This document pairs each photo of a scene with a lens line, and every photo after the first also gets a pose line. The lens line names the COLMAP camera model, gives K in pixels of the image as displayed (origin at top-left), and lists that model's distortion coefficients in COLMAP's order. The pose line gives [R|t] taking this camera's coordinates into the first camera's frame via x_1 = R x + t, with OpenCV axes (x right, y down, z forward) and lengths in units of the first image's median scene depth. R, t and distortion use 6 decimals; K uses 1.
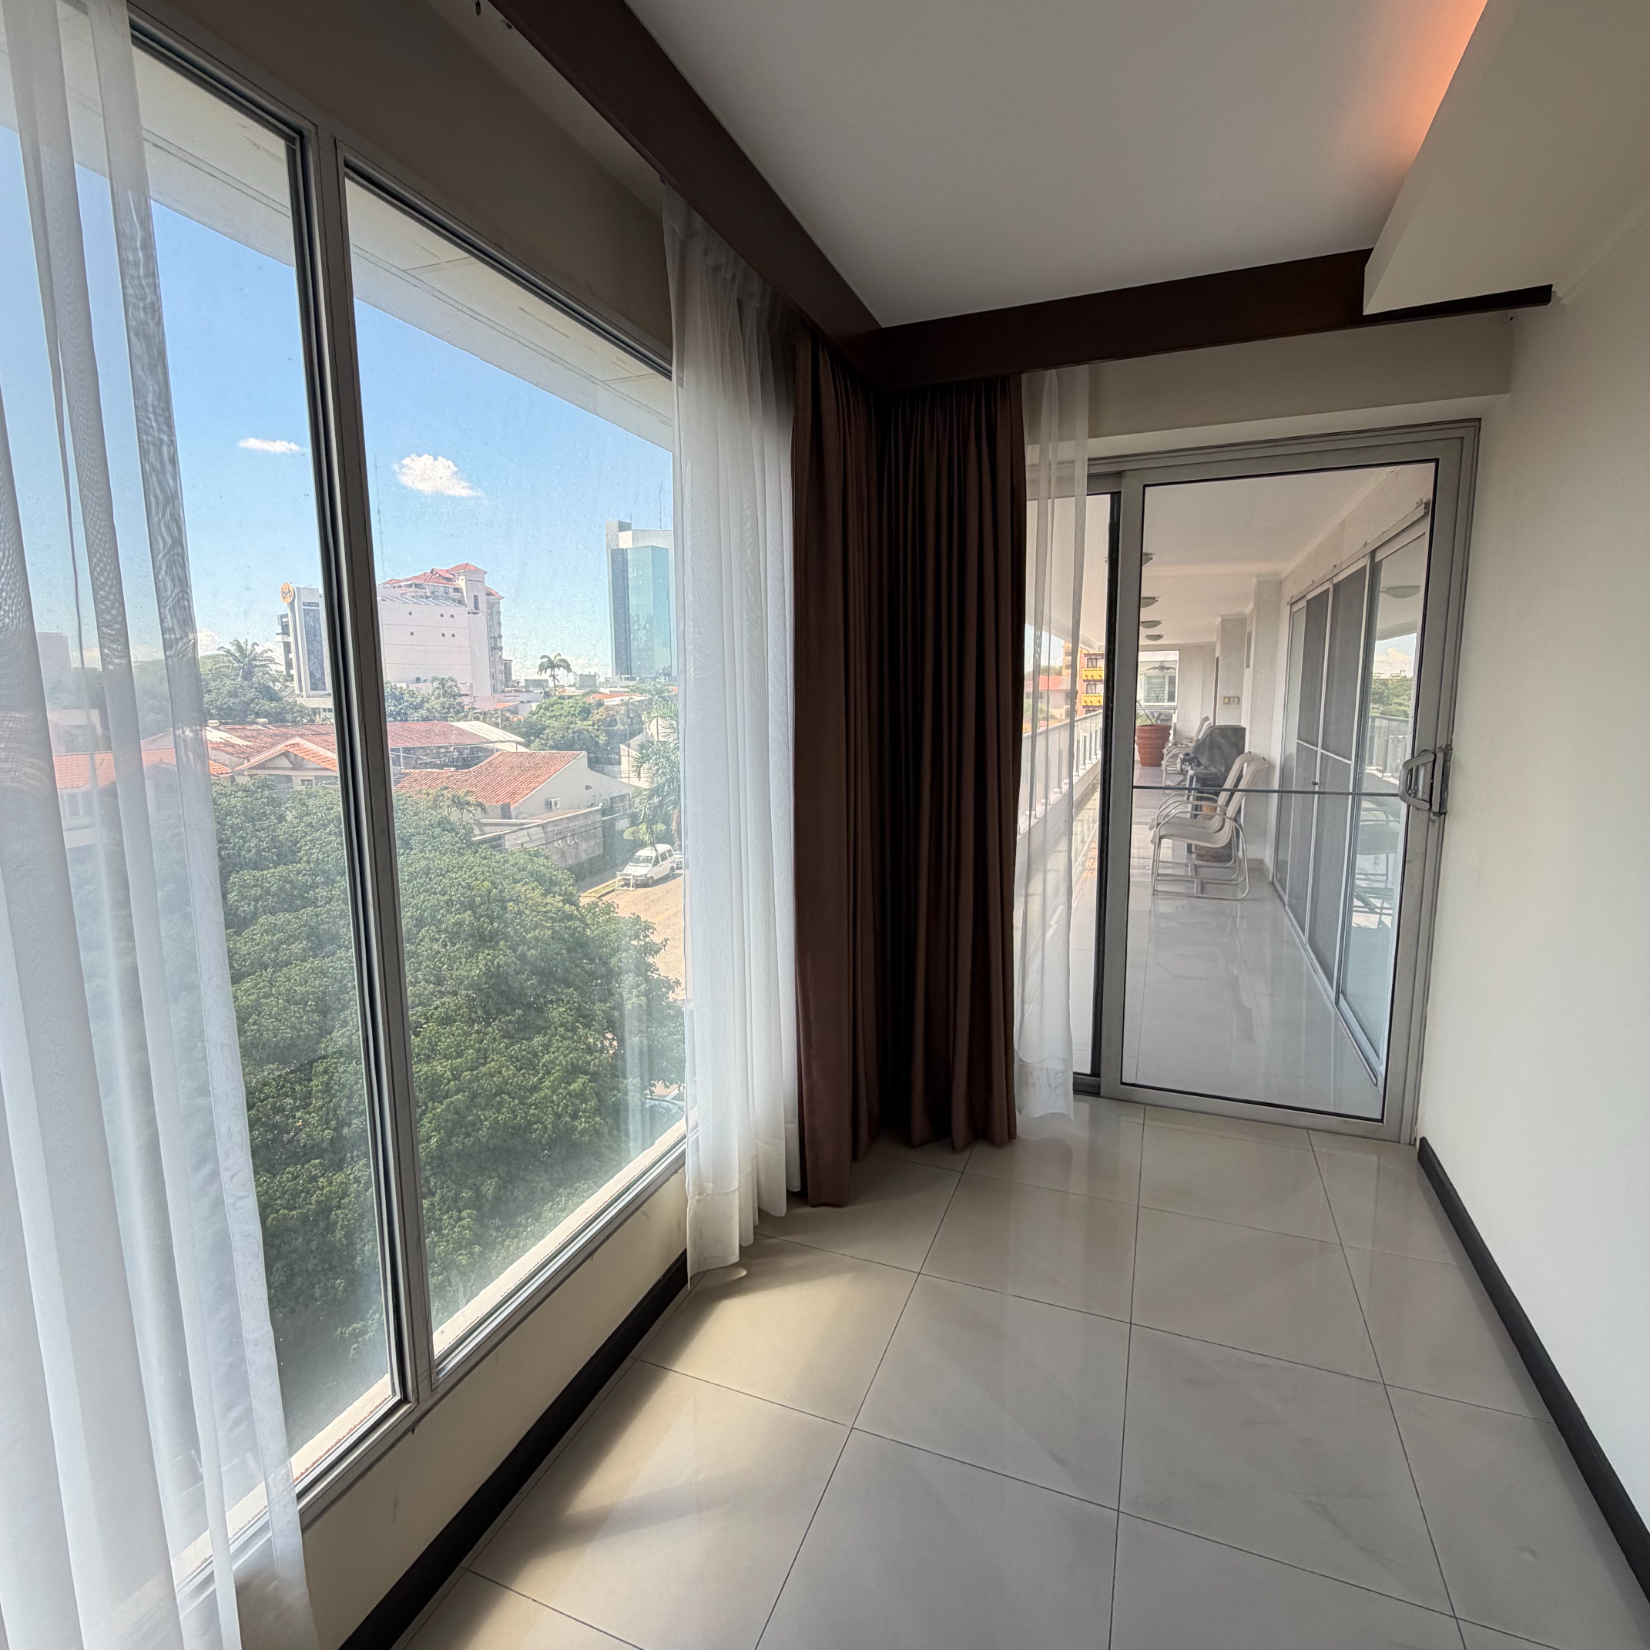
lens RADIAL K [[877.6, 0, 822.8], [0, 877.6, 816.9], [0, 0, 1]] dist [0.003359, -0.000733]
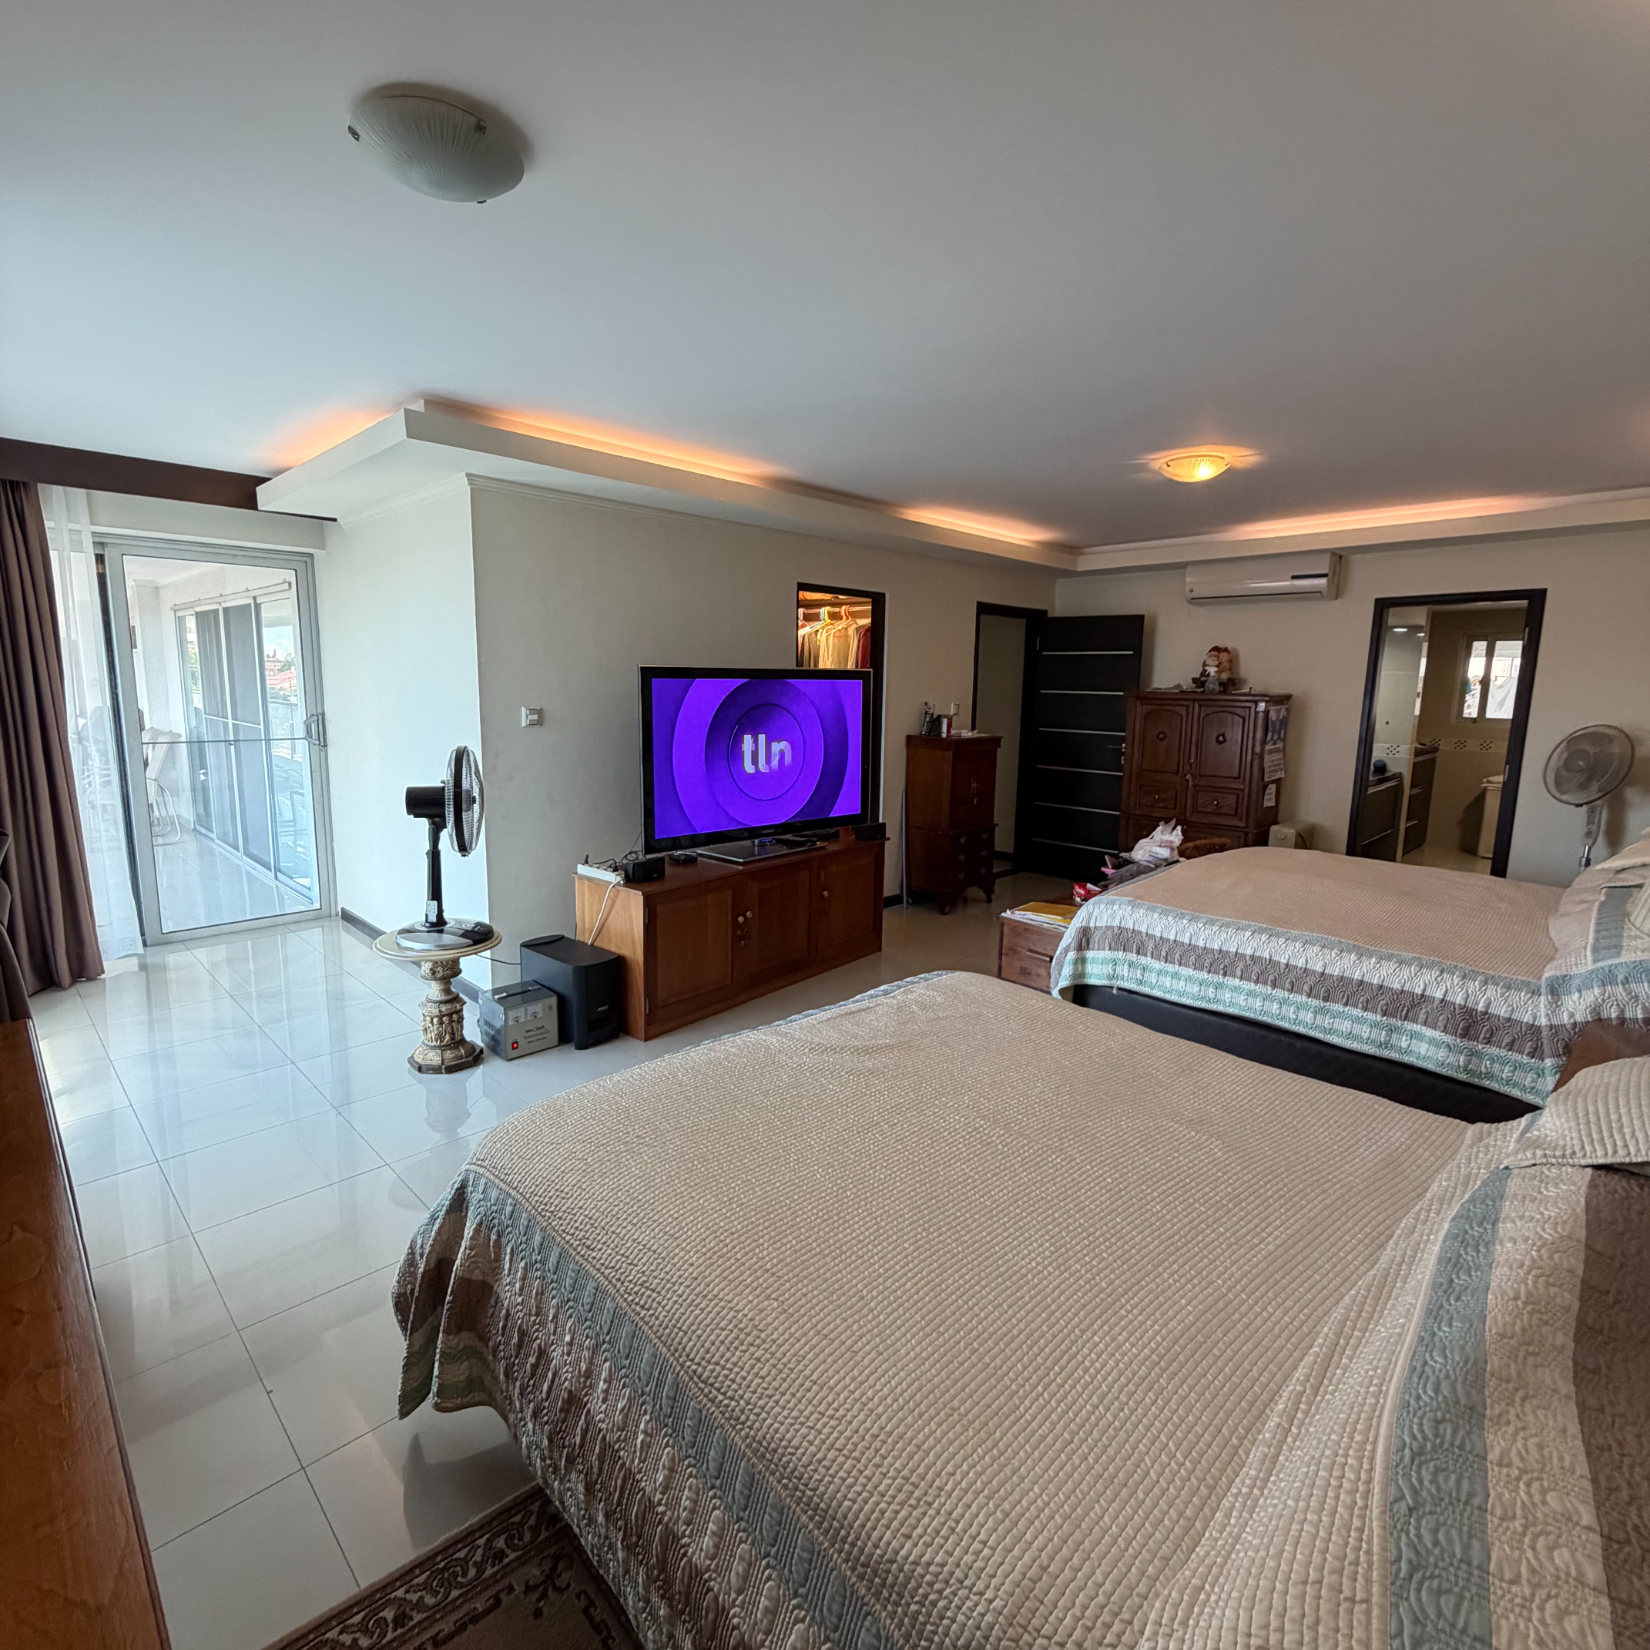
lens RADIAL K [[877.3, 0, 825.4], [0, 877.3, 815.3], [0, 0, 1]] dist [-0.001996, 0.001526]
pose [[0.393364, -0.125809, 0.910734, -0.372898], [0.107327, 0.990104, 0.090417, 0.050841], [-0.913097, 0.062180, 0.402974, -0.454477]]
